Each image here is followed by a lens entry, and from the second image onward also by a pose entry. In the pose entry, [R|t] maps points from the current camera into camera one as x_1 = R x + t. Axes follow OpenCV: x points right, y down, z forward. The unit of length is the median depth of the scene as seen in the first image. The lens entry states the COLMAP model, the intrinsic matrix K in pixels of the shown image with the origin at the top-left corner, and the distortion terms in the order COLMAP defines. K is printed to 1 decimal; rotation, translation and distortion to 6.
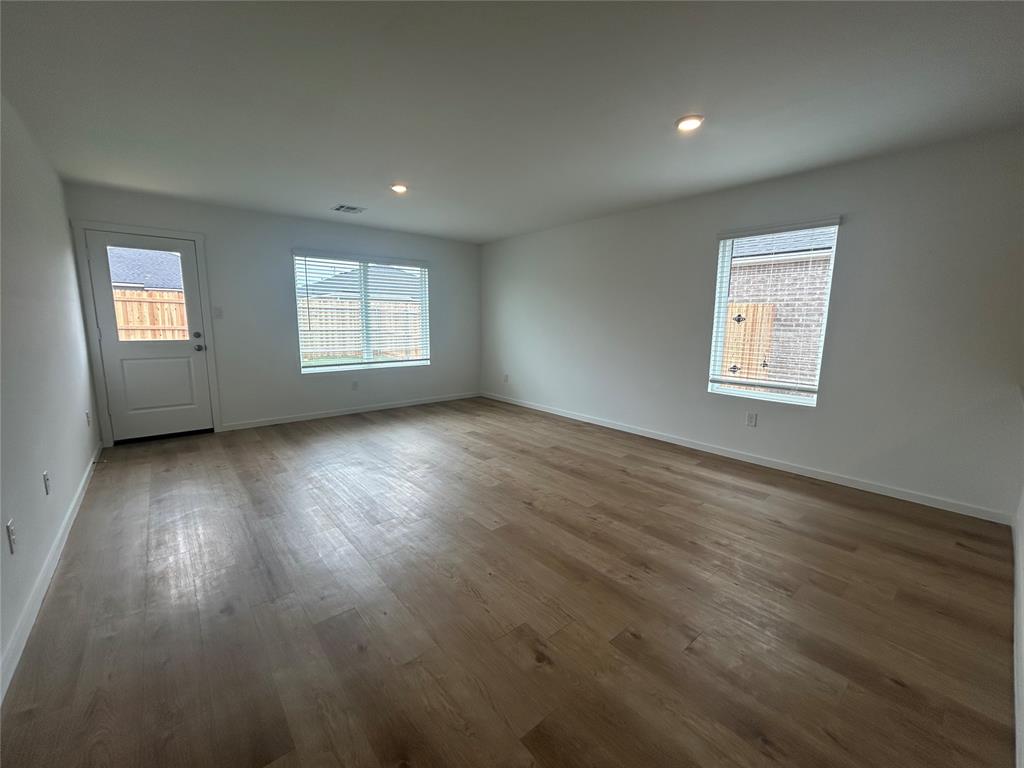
lens RADIAL K [[414.5, 0, 512.0], [0, 414.5, 384.0], [0, 0, 1]] dist [0.001401, 0.000206]
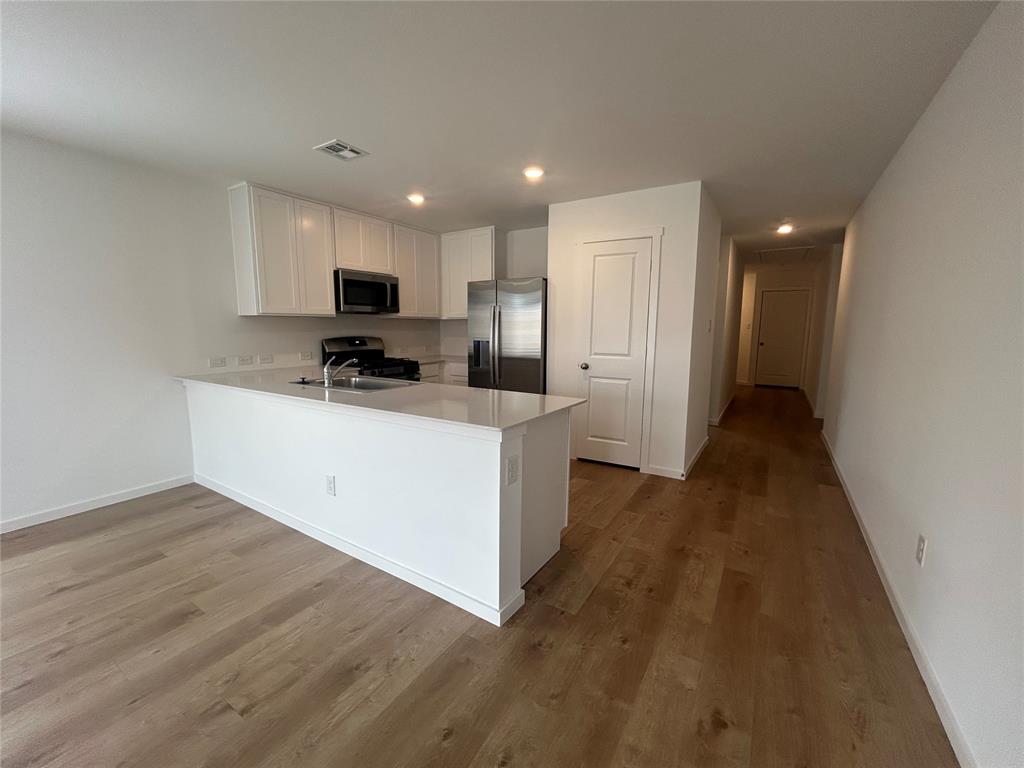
lens RADIAL K [[414.5, 0, 512.0], [0, 414.5, 384.0], [0, 0, 1]] dist [0.001401, 0.000206]
pose [[-0.301736, -0.140661, 0.942958, -0.305698], [0.136553, 0.972483, 0.188760, -0.073072], [-0.943562, 0.185720, -0.274225, 0.390279]]
